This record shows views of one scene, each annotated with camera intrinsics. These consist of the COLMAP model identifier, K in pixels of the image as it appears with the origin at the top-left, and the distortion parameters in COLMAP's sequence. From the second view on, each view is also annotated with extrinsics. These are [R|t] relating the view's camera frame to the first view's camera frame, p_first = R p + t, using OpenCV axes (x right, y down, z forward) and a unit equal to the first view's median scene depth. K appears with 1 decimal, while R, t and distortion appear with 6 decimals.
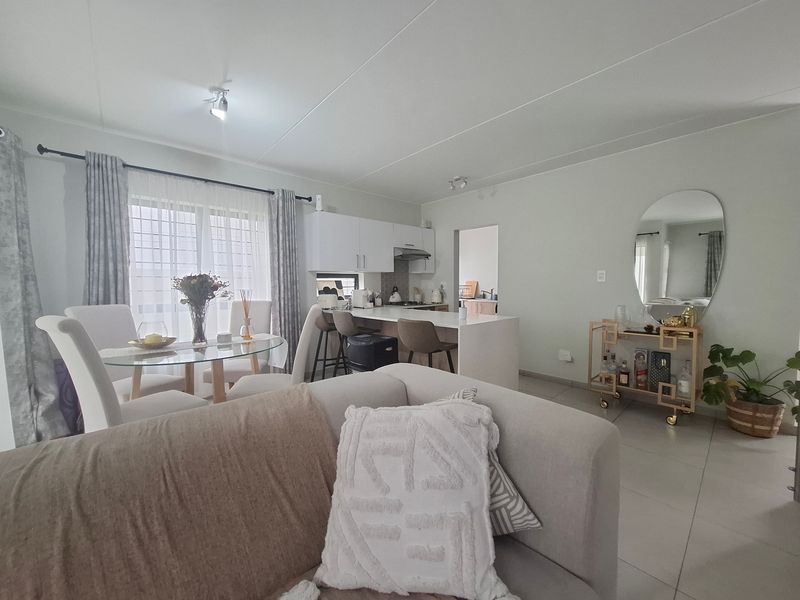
lens RADIAL K [[315.9, 0, 405.5], [0, 315.9, 300.4], [0, 0, 1]] dist [-0.001219, 0.000458]
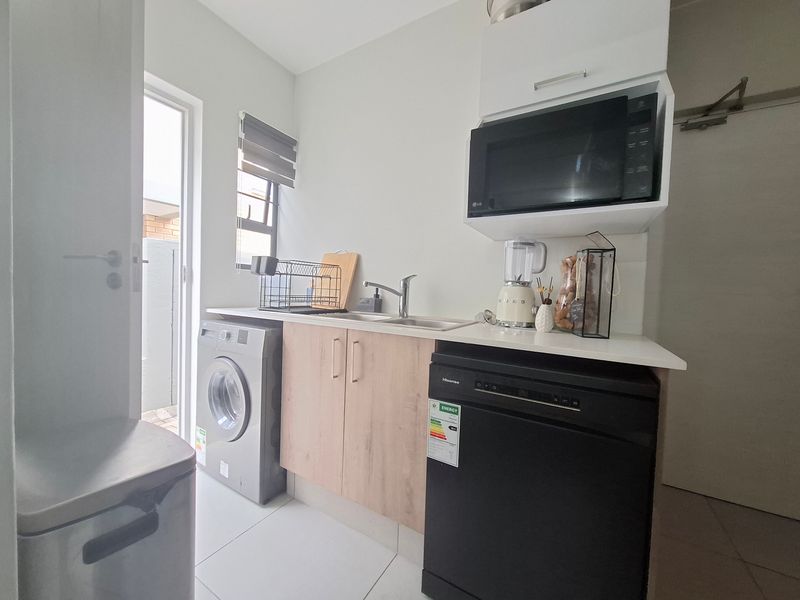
lens RADIAL K [[315.9, 0, 405.6], [0, 315.9, 298.0], [0, 0, 1]] dist [-0.001219, 0.000458]
pose [[0.954945, 0.030768, 0.295183, 0.263569], [-0.025841, 0.999454, -0.020577, -0.019157], [-0.295655, 0.012022, 0.955219, 1.009883]]
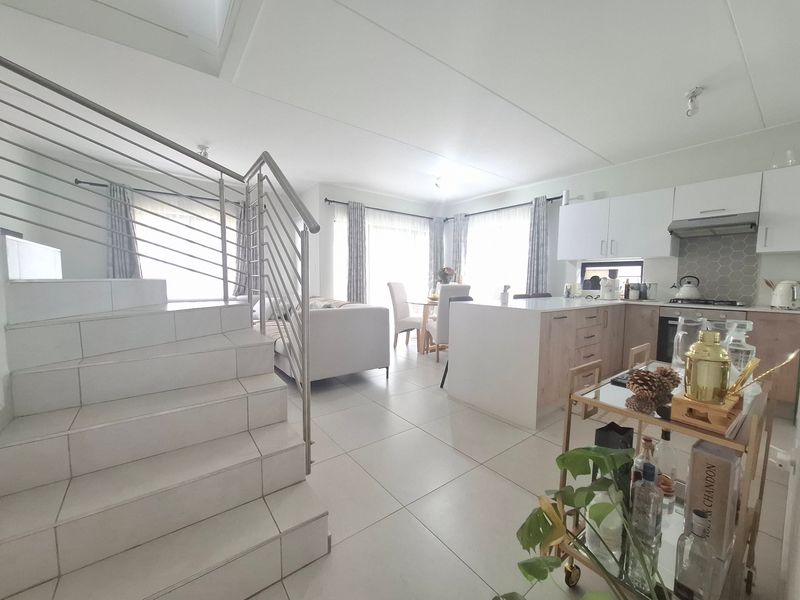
lens RADIAL K [[315.9, 0, 401.6], [0, 315.9, 304.0], [0, 0, 1]] dist [-0.001219, 0.000458]
pose [[-0.085217, 0.087788, -0.992487, 0.753977], [-0.059348, 0.993895, 0.093009, -0.011915], [0.994593, 0.066828, -0.079486, 0.470509]]
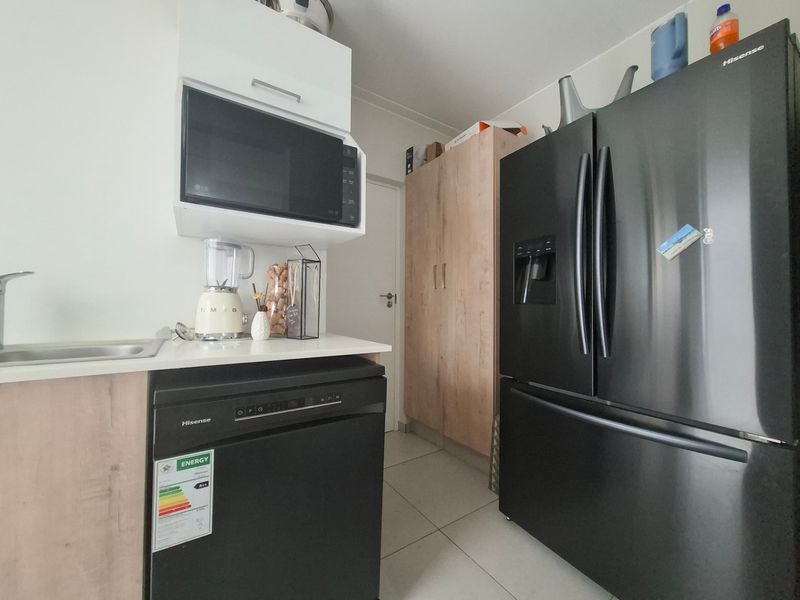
lens RADIAL K [[315.9, 0, 399.0], [0, 315.9, 296.6], [0, 0, 1]] dist [-0.001219, 0.000458]
pose [[0.152456, 0.035602, 0.987669, 0.216020], [0.037915, 0.998405, -0.041842, -0.019292], [-0.987583, 0.043826, 0.150863, 1.083077]]
